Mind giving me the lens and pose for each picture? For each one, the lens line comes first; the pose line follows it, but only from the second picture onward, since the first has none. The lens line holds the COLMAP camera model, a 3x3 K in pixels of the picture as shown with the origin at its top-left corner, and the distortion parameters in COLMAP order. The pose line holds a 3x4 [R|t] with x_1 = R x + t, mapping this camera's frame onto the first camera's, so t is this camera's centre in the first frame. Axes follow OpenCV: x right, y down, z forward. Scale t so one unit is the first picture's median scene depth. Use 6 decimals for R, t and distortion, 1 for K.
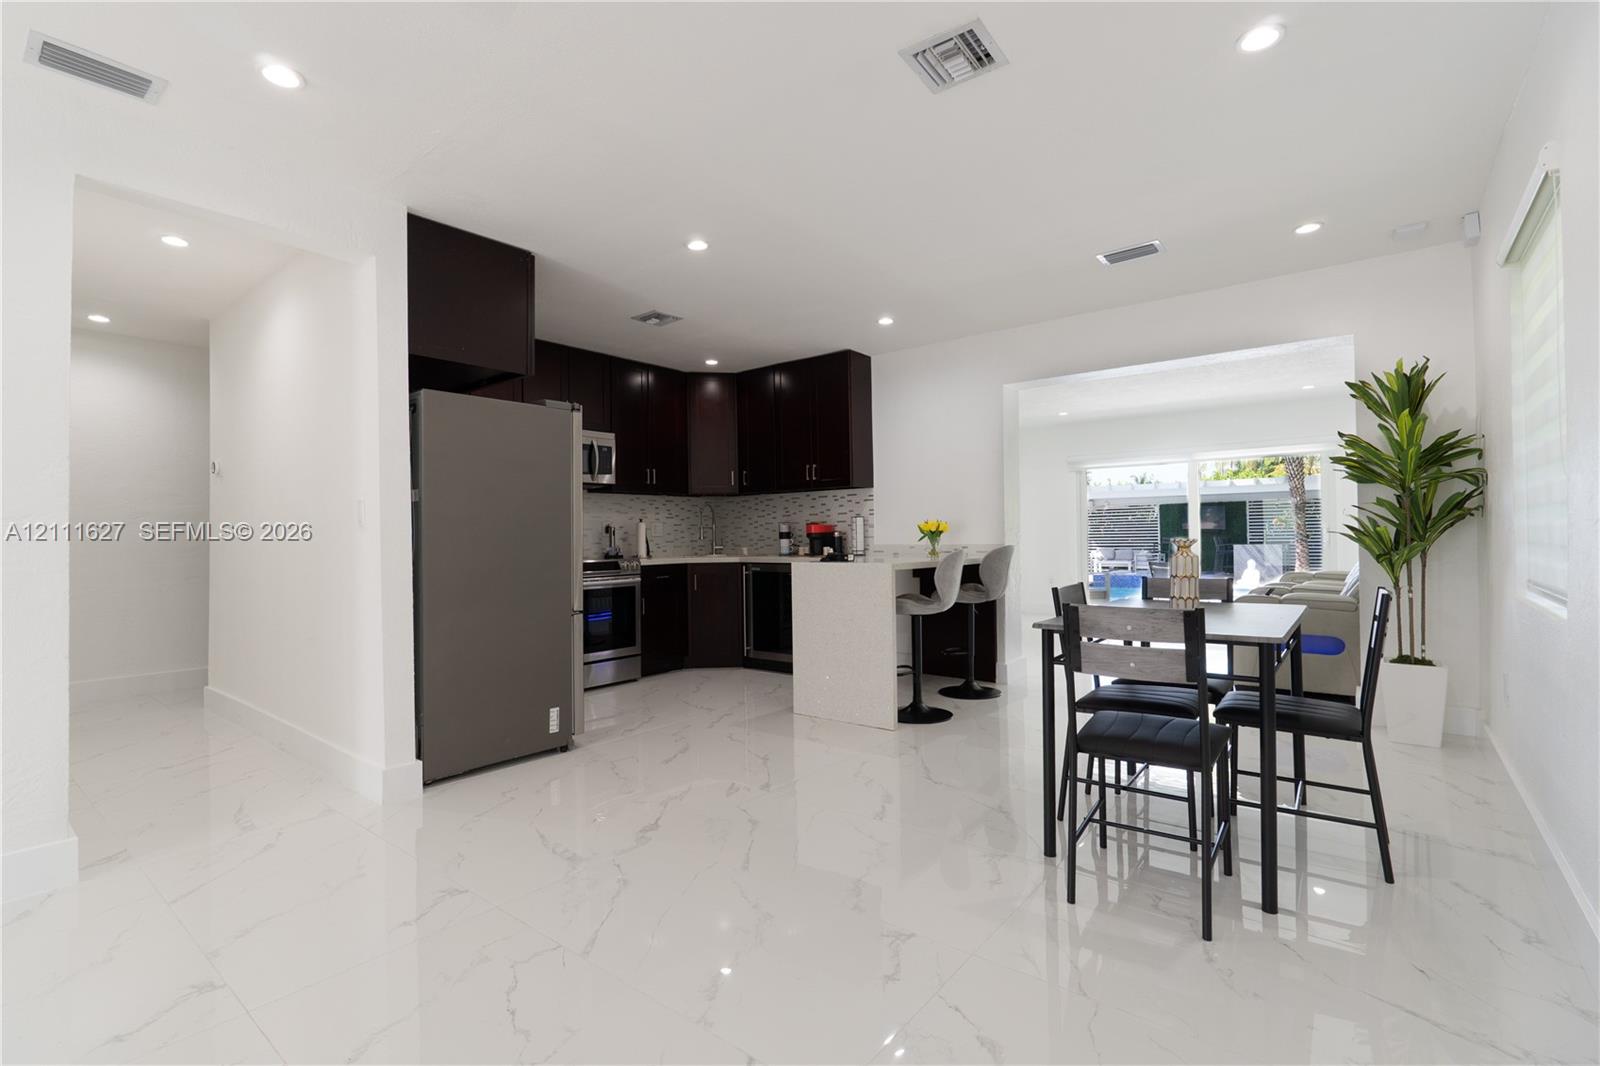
lens RADIAL K [[741.0, 0, 798.1], [0, 741.0, 533.3], [0, 0, 1]] dist [0.000595, -0.000067]
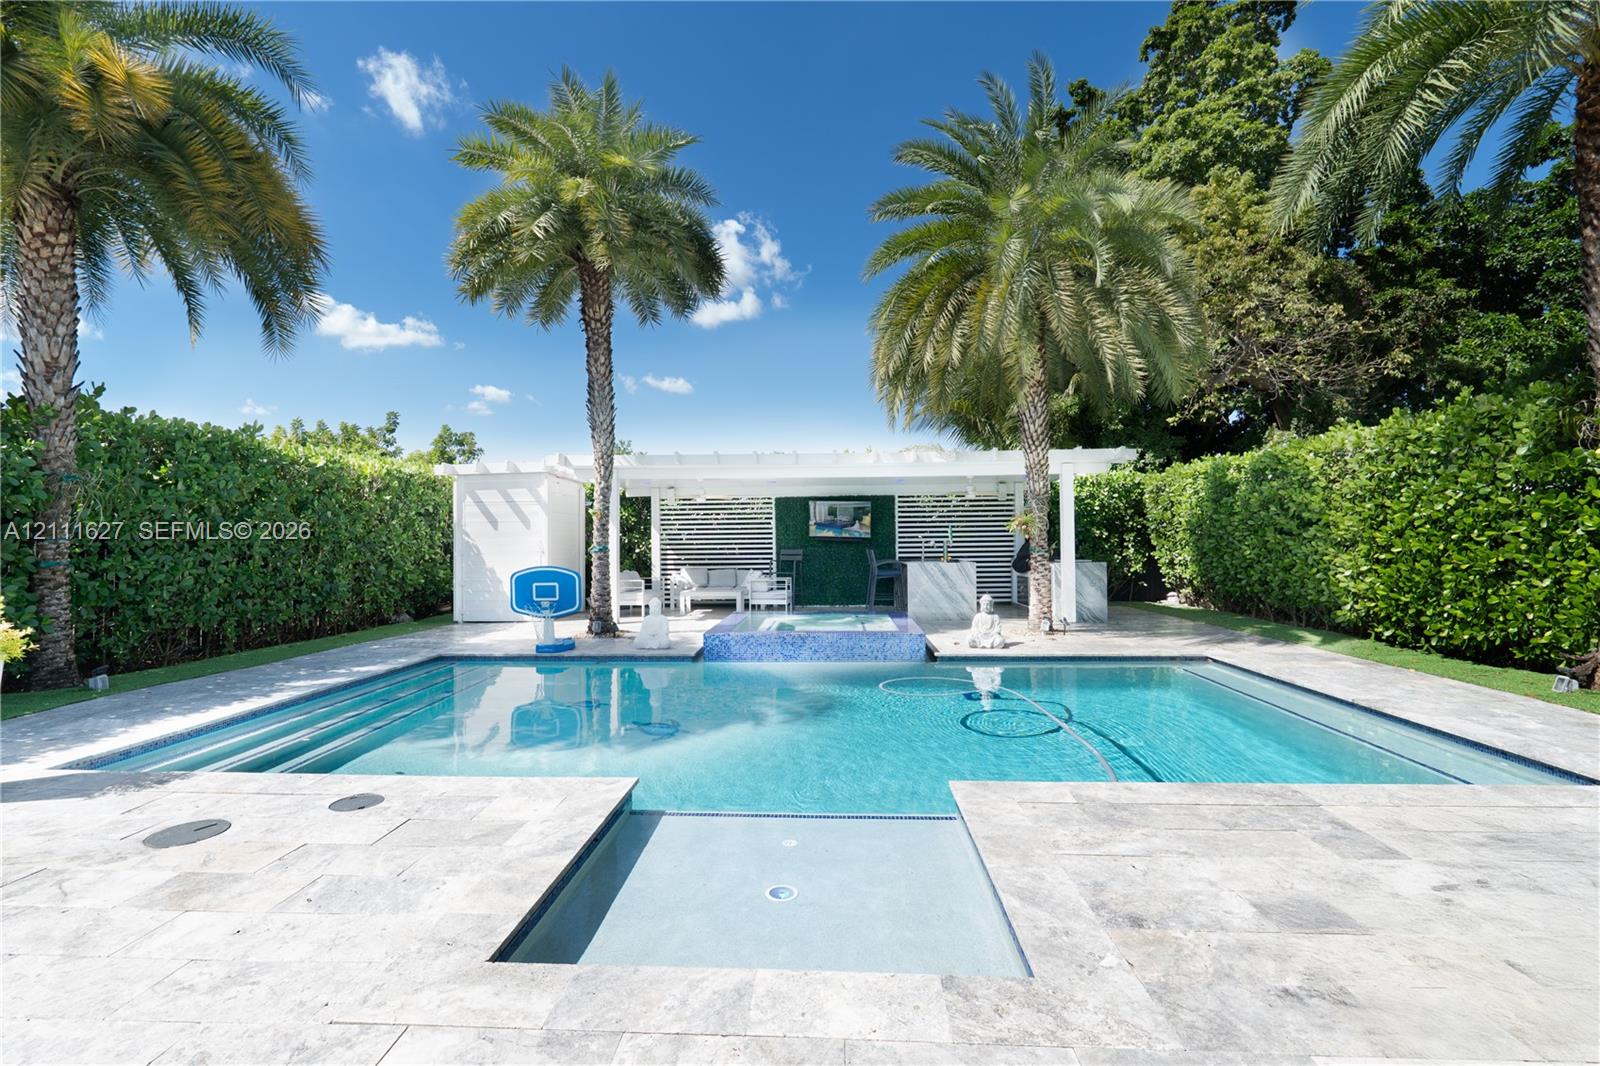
lens RADIAL K [[741.0, 0, 801.5], [0, 741.0, 535.0], [0, 0, 1]] dist [0.000595, -0.000067]
pose [[0.817694, 0.006894, 0.575612, 0.173408], [-0.001785, 0.999954, -0.009440, -0.001858], [-0.575650, 0.006692, 0.817669, 0.570197]]
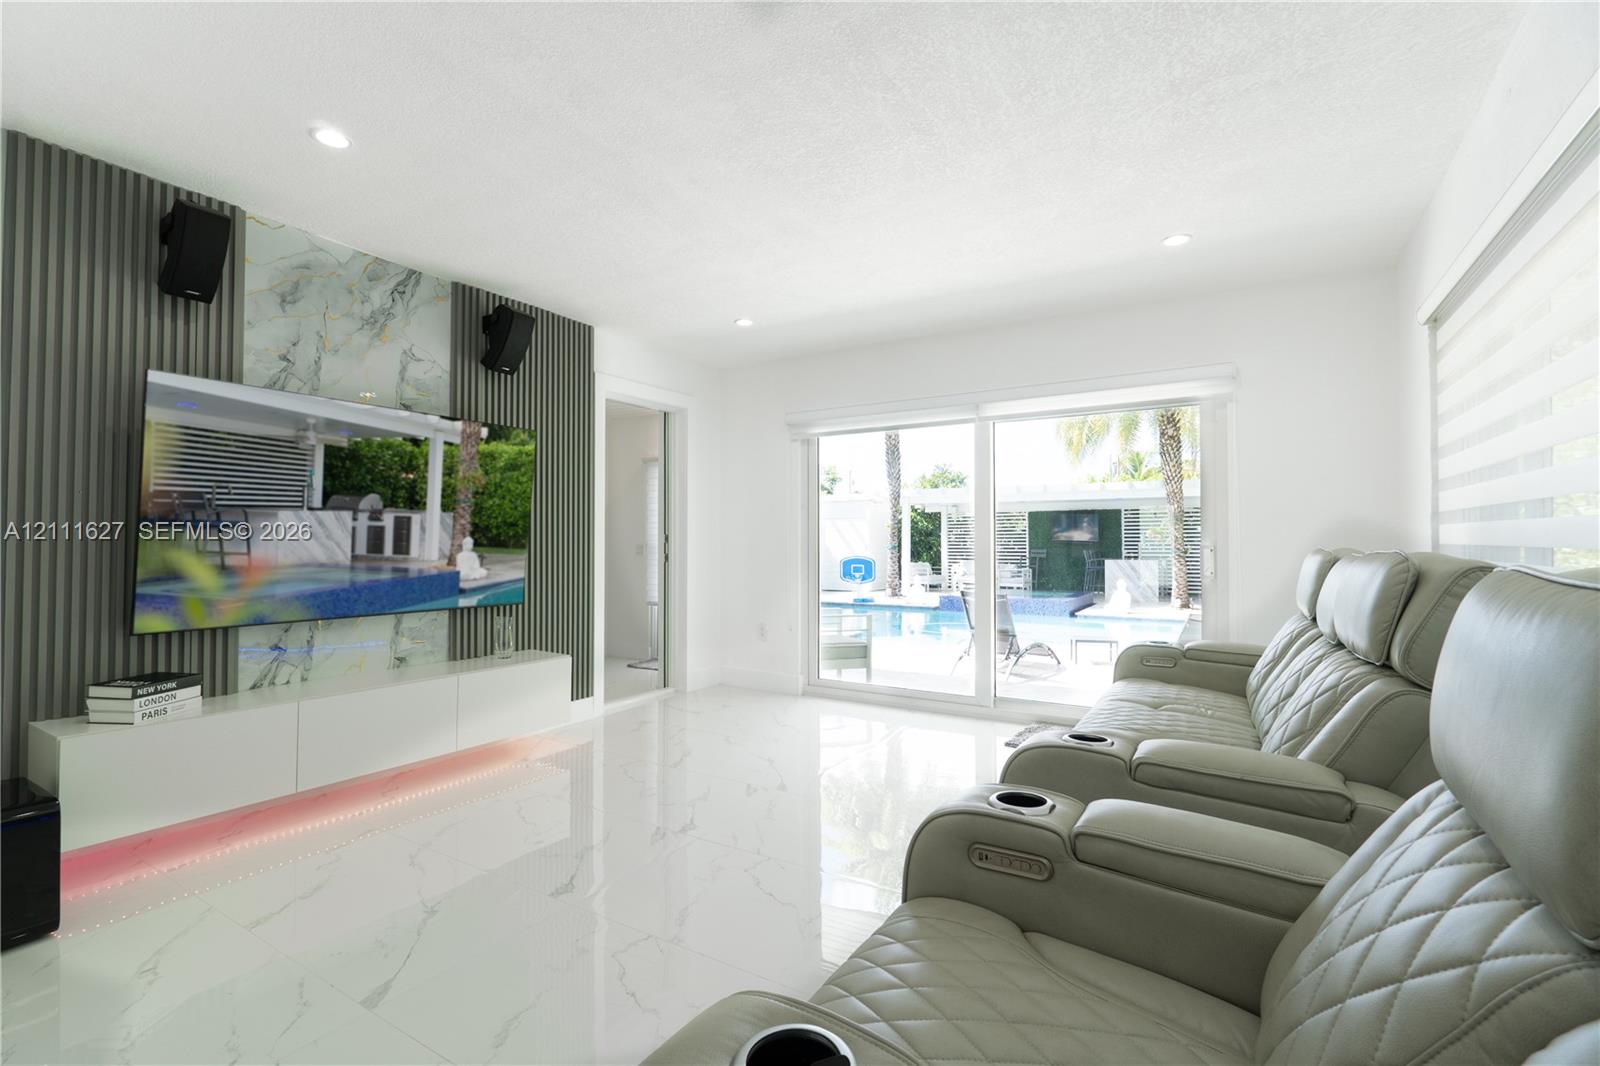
lens RADIAL K [[741.0, 0, 798.3], [0, 741.0, 528.1], [0, 0, 1]] dist [0.000595, -0.000067]
pose [[0.993142, 0.016249, 0.115781, 0.144187], [-0.014663, 0.999787, -0.014544, -0.003734], [-0.115992, 0.012746, 0.993168, 0.204017]]
